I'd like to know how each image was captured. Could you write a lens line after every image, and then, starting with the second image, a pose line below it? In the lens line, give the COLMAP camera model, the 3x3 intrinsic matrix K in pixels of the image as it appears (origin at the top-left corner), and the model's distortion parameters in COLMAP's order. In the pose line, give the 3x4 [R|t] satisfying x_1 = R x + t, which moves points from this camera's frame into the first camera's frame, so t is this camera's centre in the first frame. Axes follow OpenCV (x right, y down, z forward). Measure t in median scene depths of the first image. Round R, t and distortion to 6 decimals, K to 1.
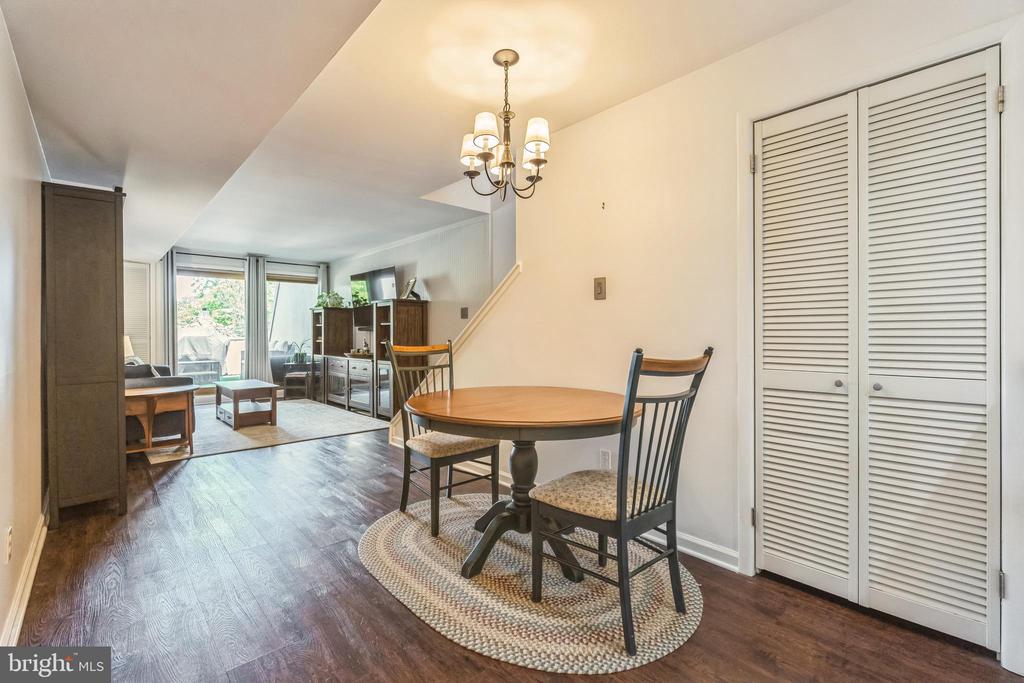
lens RADIAL K [[471.3, 0, 513.5], [0, 471.3, 340.3], [0, 0, 1]] dist [-0.010023, 0.000531]
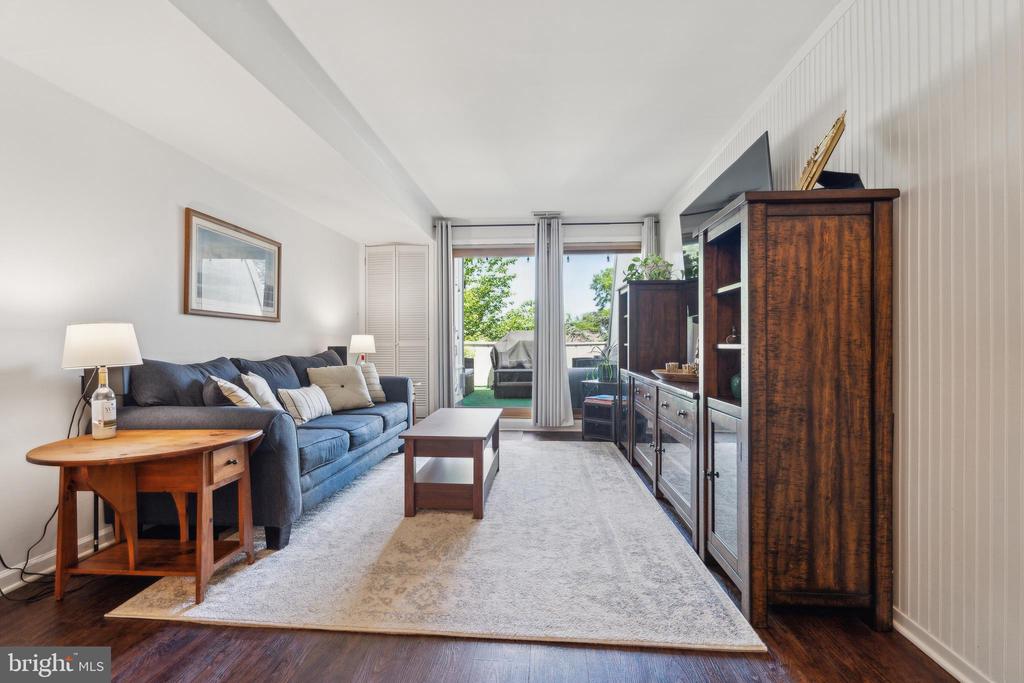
lens RADIAL K [[455.8, 0, 512.0], [0, 455.8, 341.5], [0, 0, 1]] dist [-0.002794, 0.000340]
pose [[0.689793, -0.004365, -0.723993, -0.114767], [-0.006292, 0.999908, -0.012024, 0.005013], [0.723979, 0.012849, 0.689702, 0.523785]]
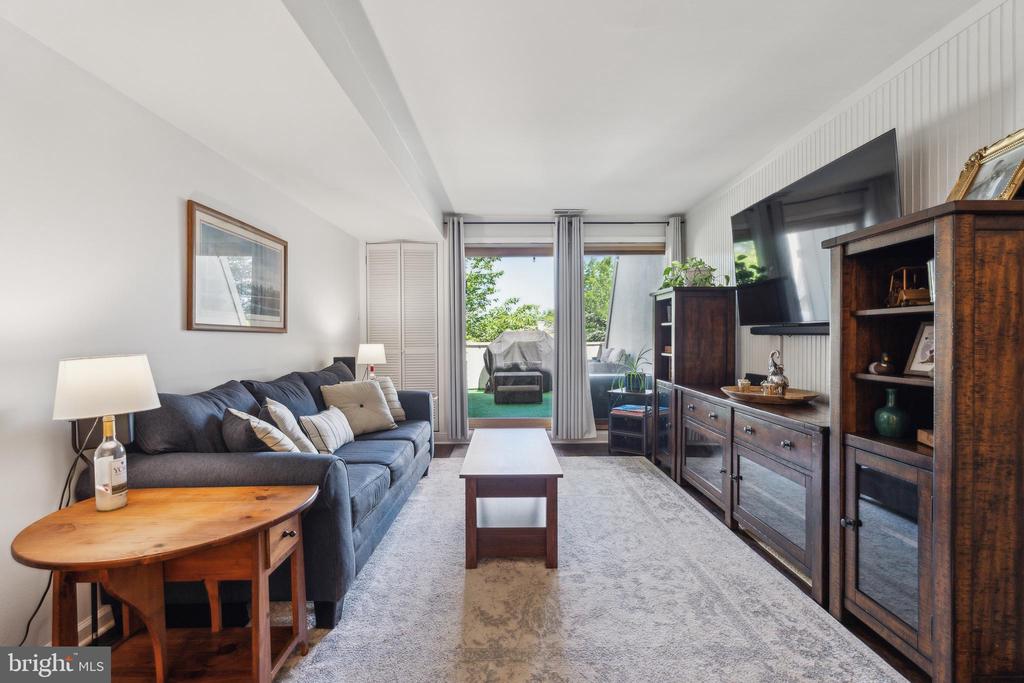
lens RADIAL K [[455.8, 0, 512.0], [0, 455.8, 341.5], [0, 0, 1]] dist [-0.002794, 0.000340]
pose [[0.744207, 0.002985, -0.667943, -0.201243], [-0.002632, 0.999995, 0.001535, -0.013220], [0.667944, 0.000616, 0.744211, 0.505070]]
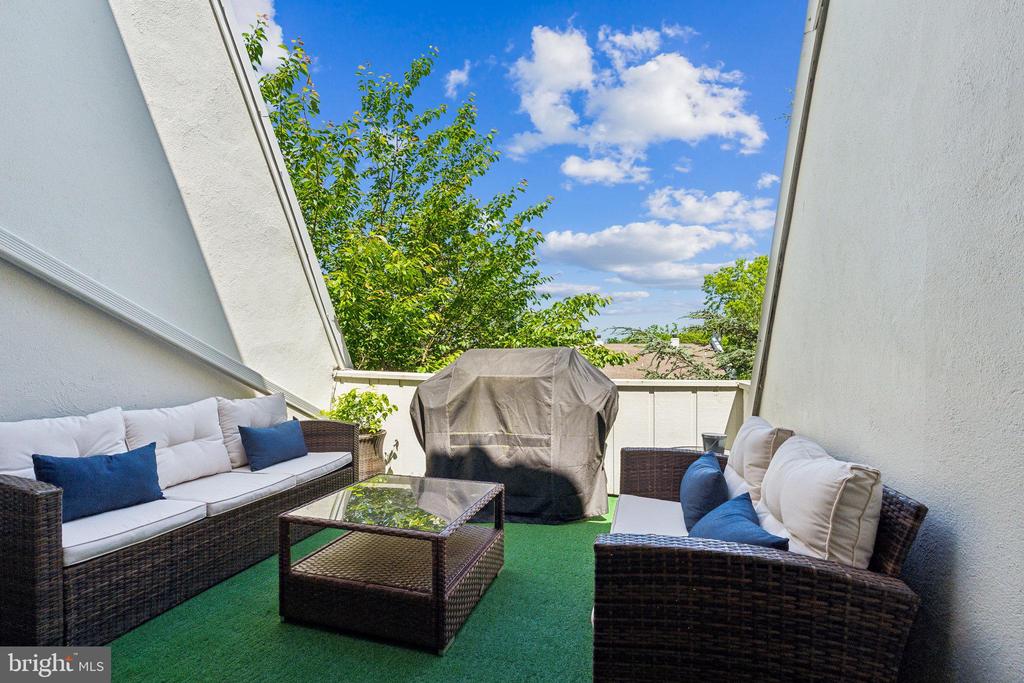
lens RADIAL K [[467.9, 0, 511.6], [0, 467.9, 356.4], [0, 0, 1]] dist [-0.000050, -0.000008]
pose [[0.522623, -0.000731, -0.852563, -0.567119], [-0.012856, 0.999879, -0.008738, -0.025459], [0.852467, 0.015527, 0.522551, 1.140493]]
